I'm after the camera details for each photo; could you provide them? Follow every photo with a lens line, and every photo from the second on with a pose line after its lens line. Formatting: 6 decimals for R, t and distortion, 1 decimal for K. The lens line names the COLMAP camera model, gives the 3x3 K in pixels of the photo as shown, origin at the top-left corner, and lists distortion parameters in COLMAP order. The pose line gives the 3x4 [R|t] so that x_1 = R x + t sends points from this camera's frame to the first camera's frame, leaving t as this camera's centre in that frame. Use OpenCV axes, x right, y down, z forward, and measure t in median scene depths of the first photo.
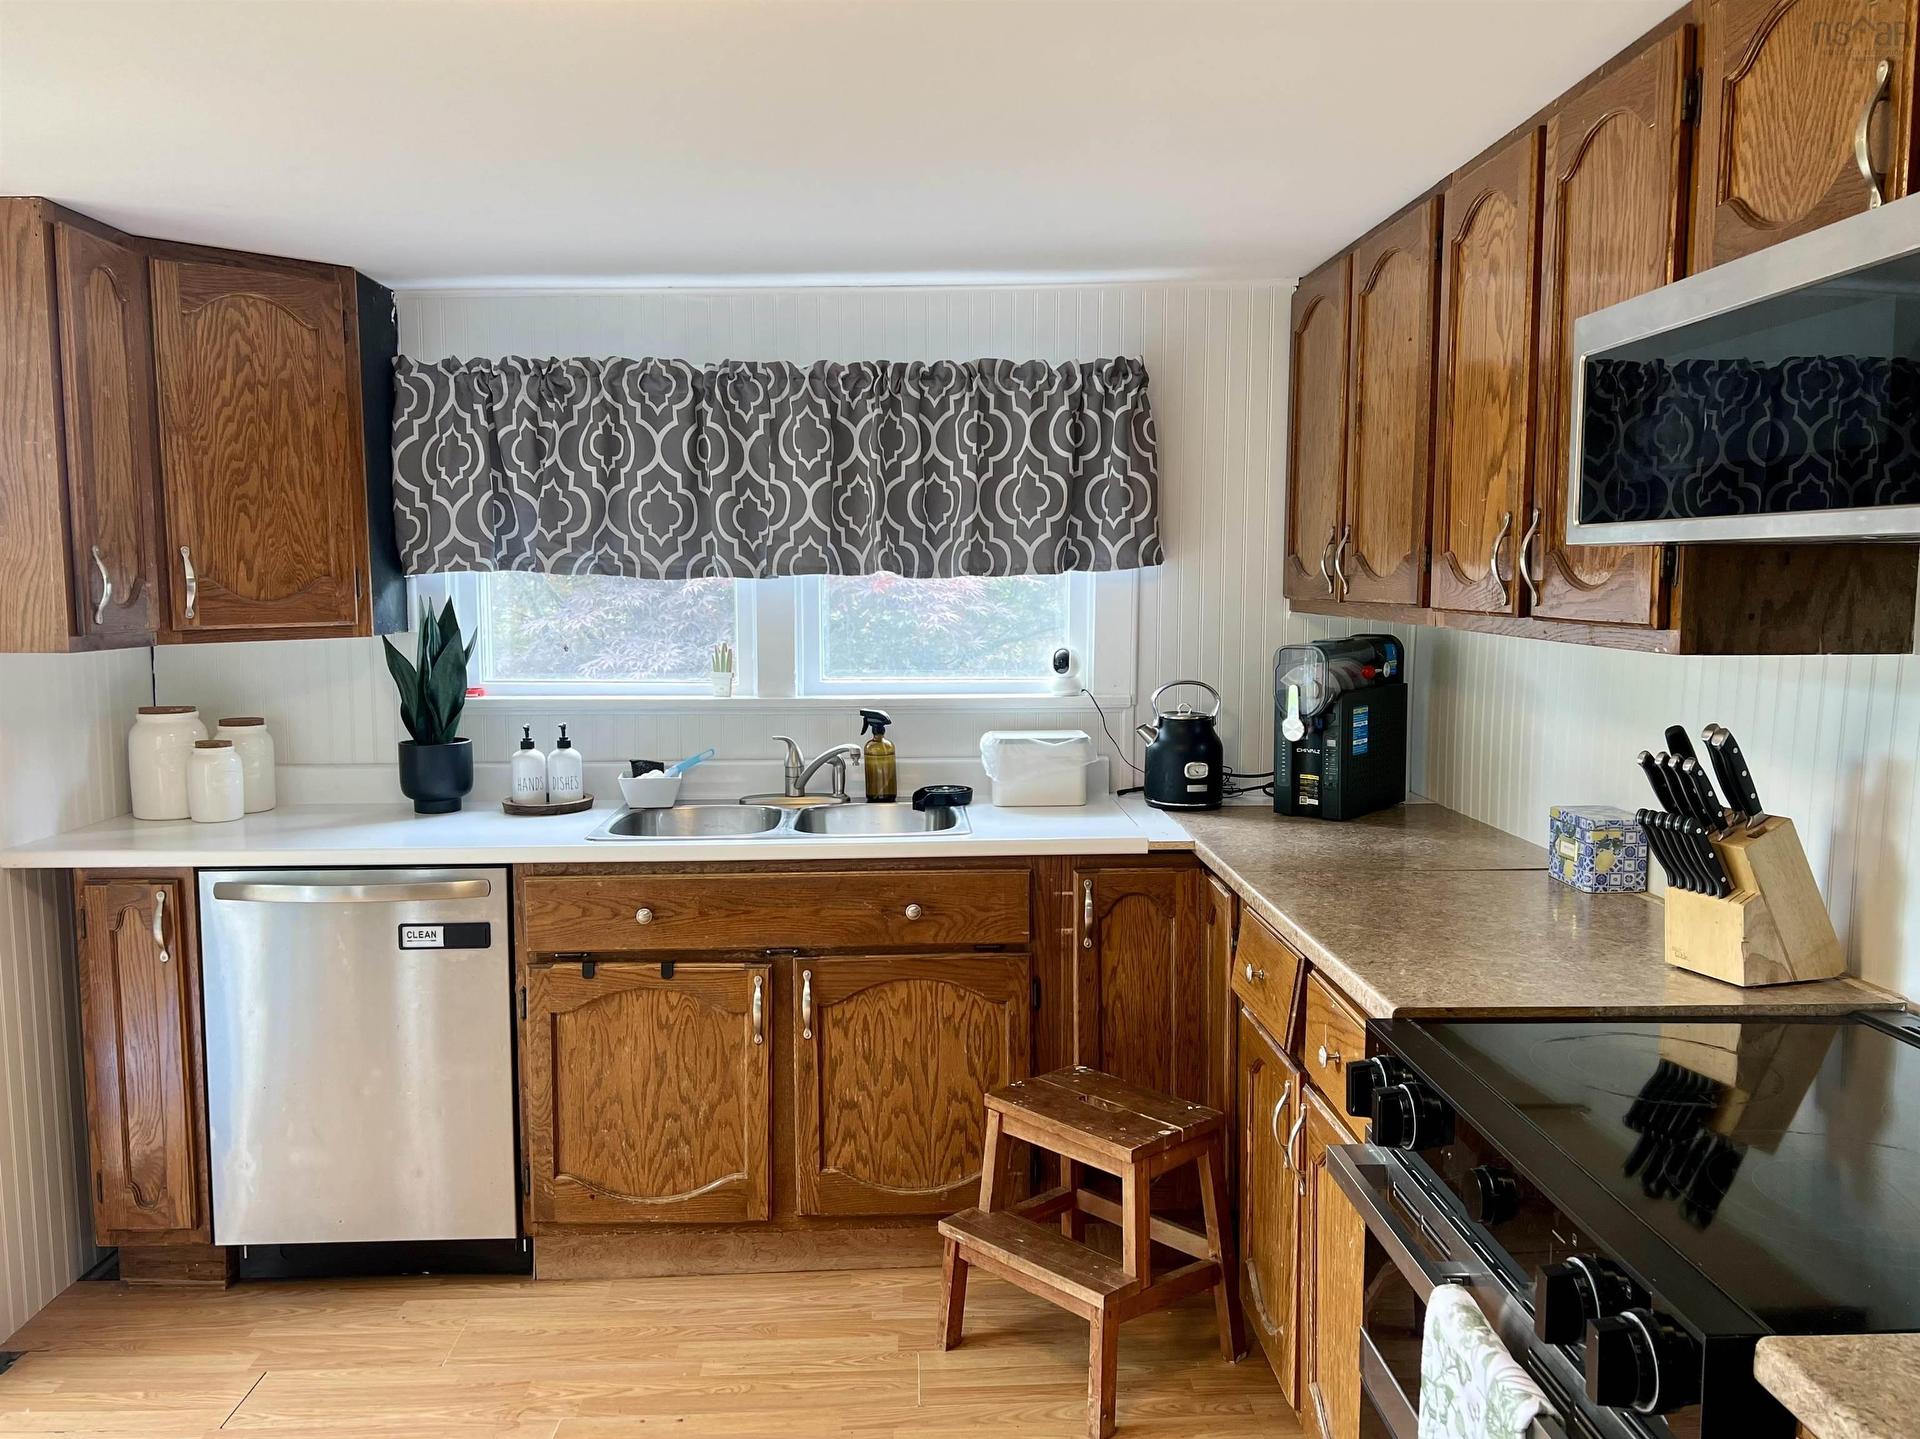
lens RADIAL K [[1543.5, 0, 971.9], [0, 1543.5, 725.7], [0, 0, 1]] dist [0.074547, -0.108138]
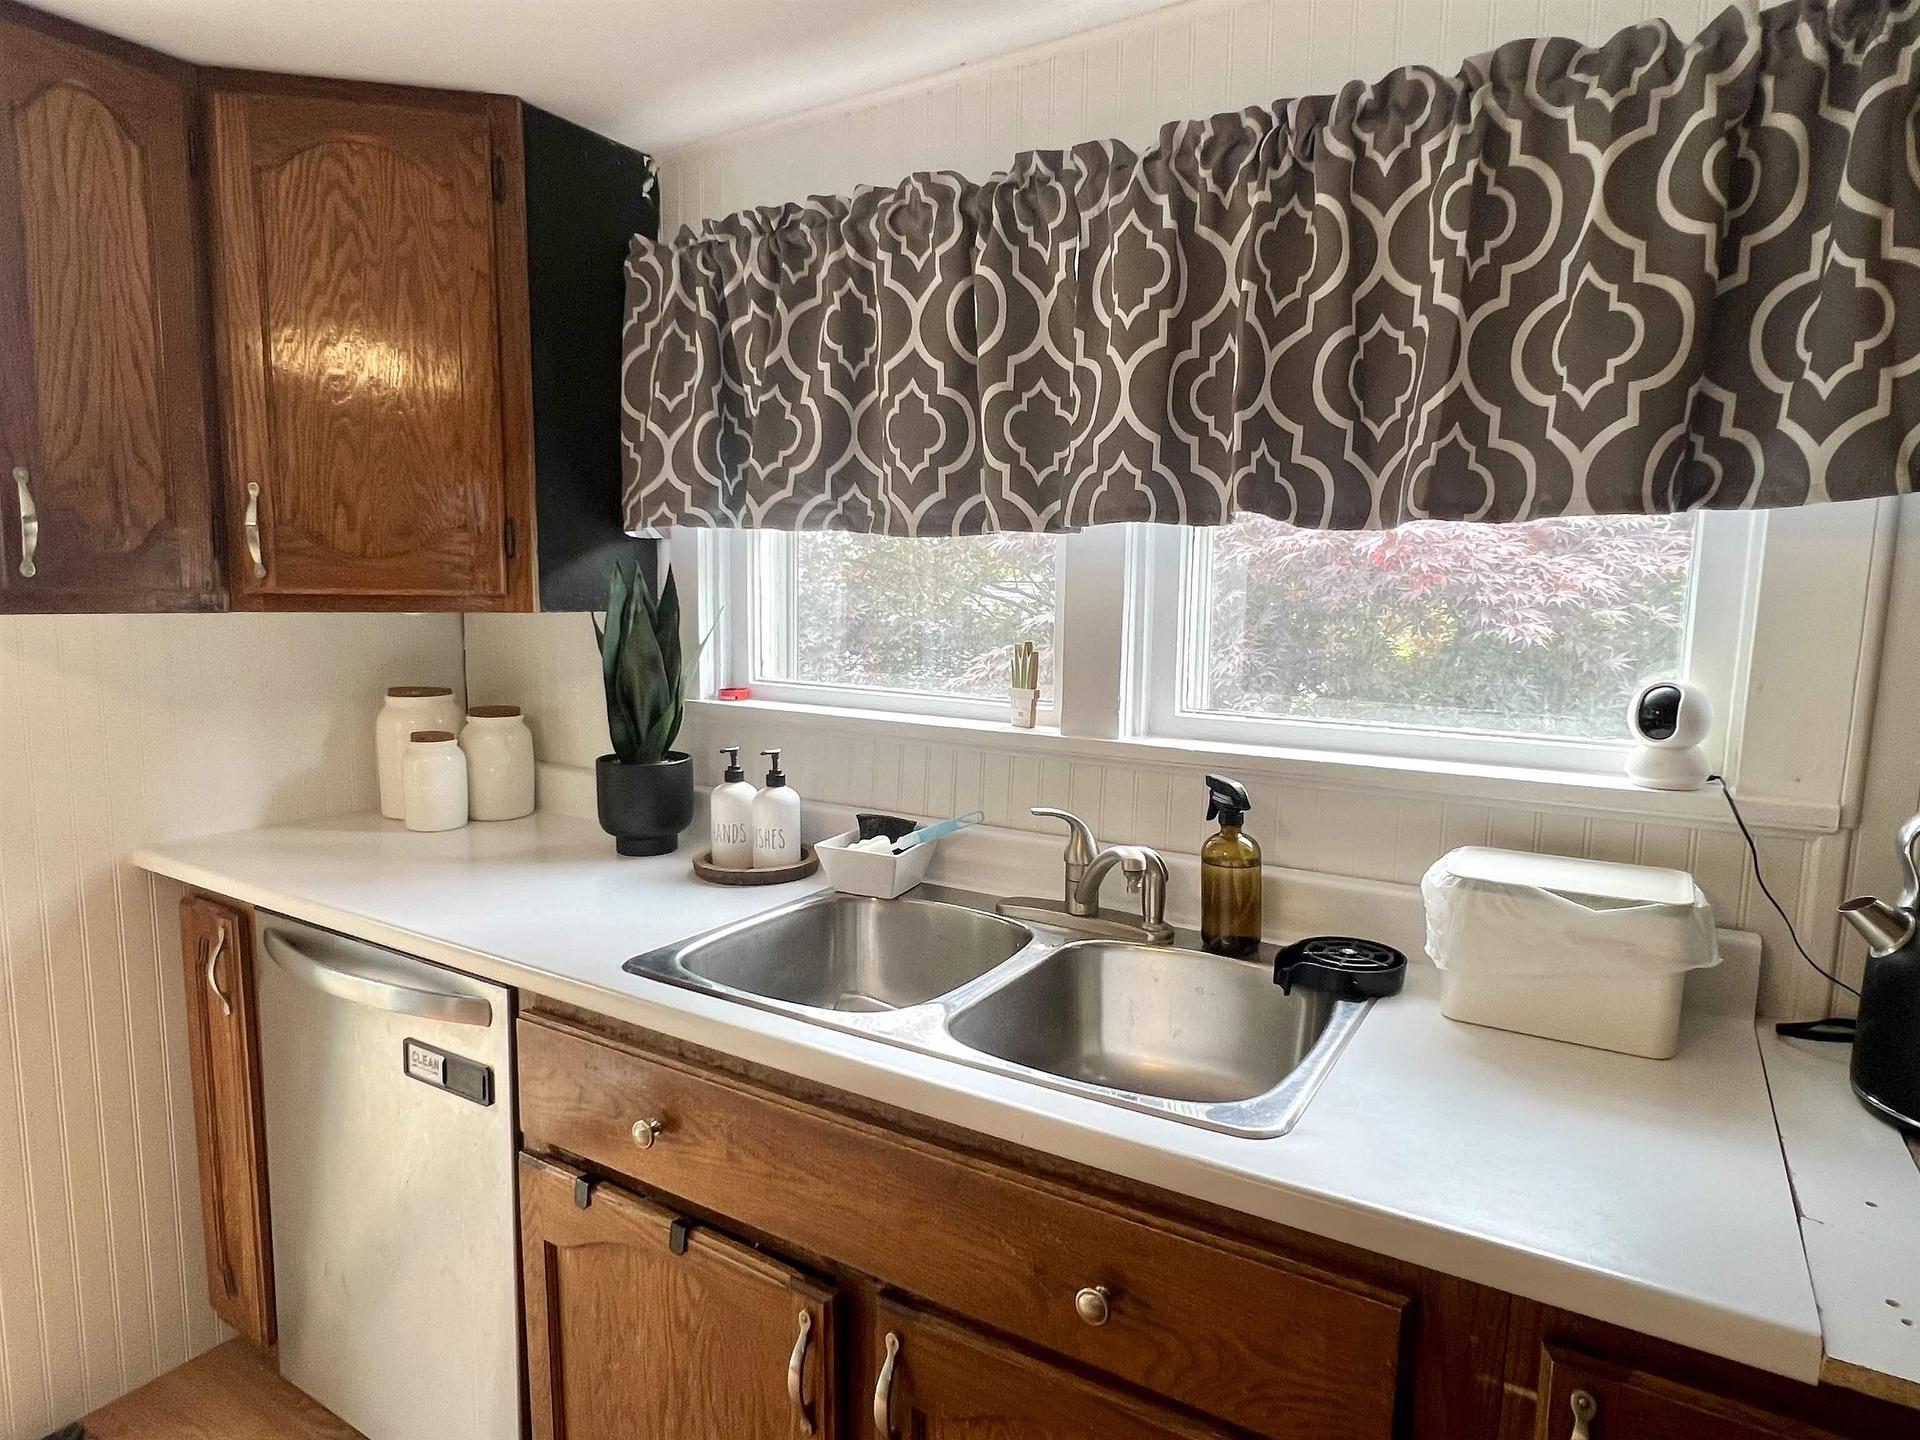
lens RADIAL K [[1126.9, 0, 949.8], [0, 1126.9, 723.9], [0, 0, 1]] dist [-0.002427, -0.002341]
pose [[0.823147, 0.083247, -0.561692, 0.083409], [-0.073157, 0.996499, 0.040478, -0.042052], [0.563095, 0.007773, 0.826355, 0.694784]]
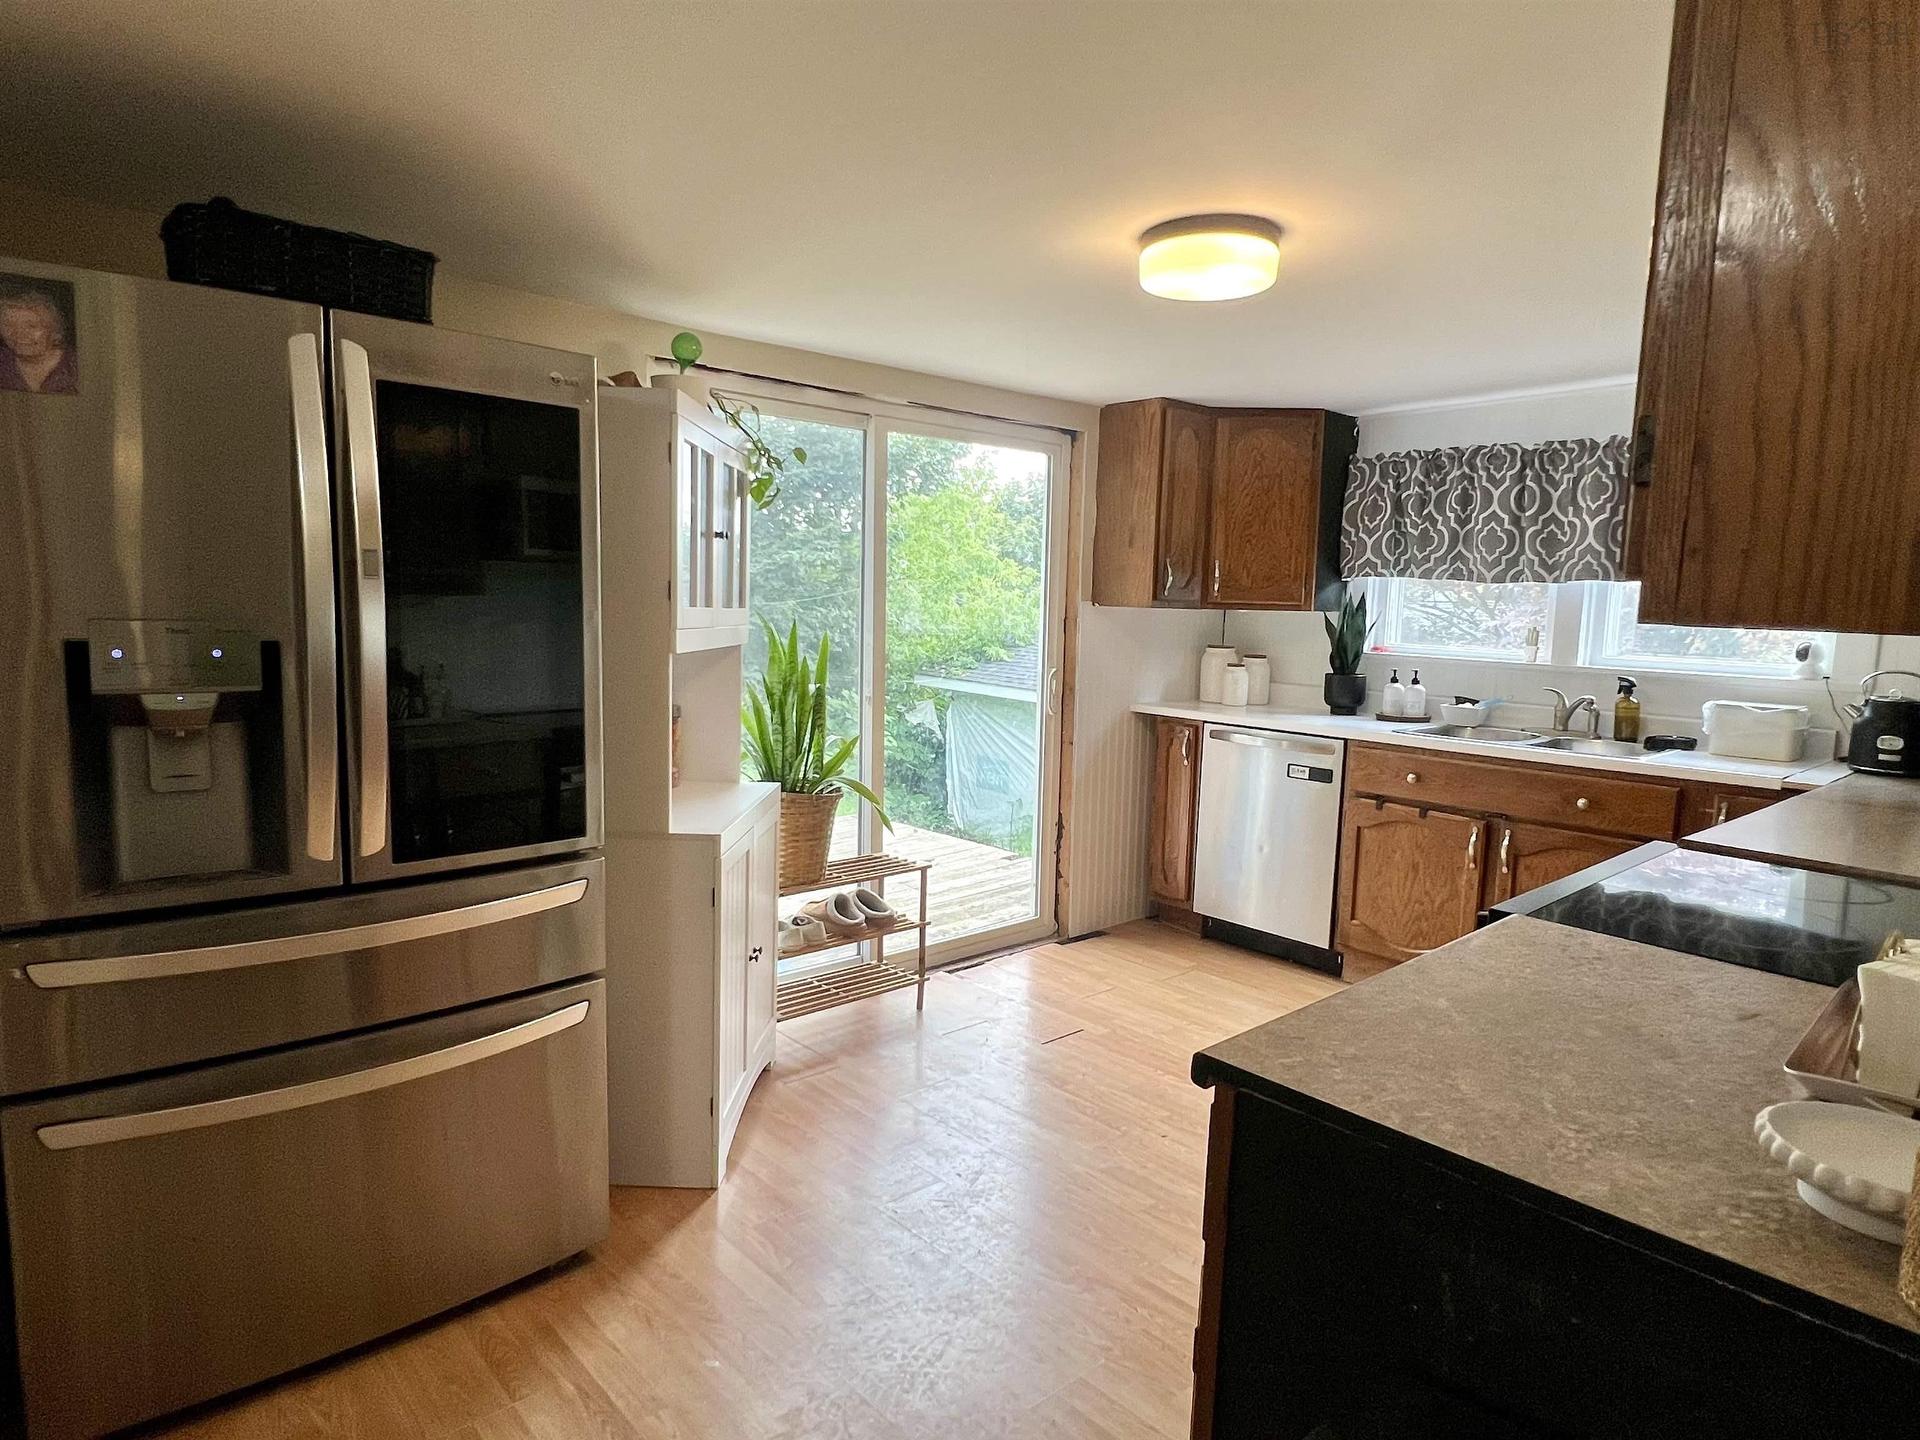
lens RADIAL K [[1115.0, 0, 966.6], [0, 1115.0, 727.5], [0, 0, 1]] dist [-0.002407, 0.000714]
pose [[0.639584, 0.111268, -0.760625, 0.374051], [-0.105270, 0.992825, 0.056718, 0.047465], [0.761479, 0.043795, 0.646709, -0.146144]]
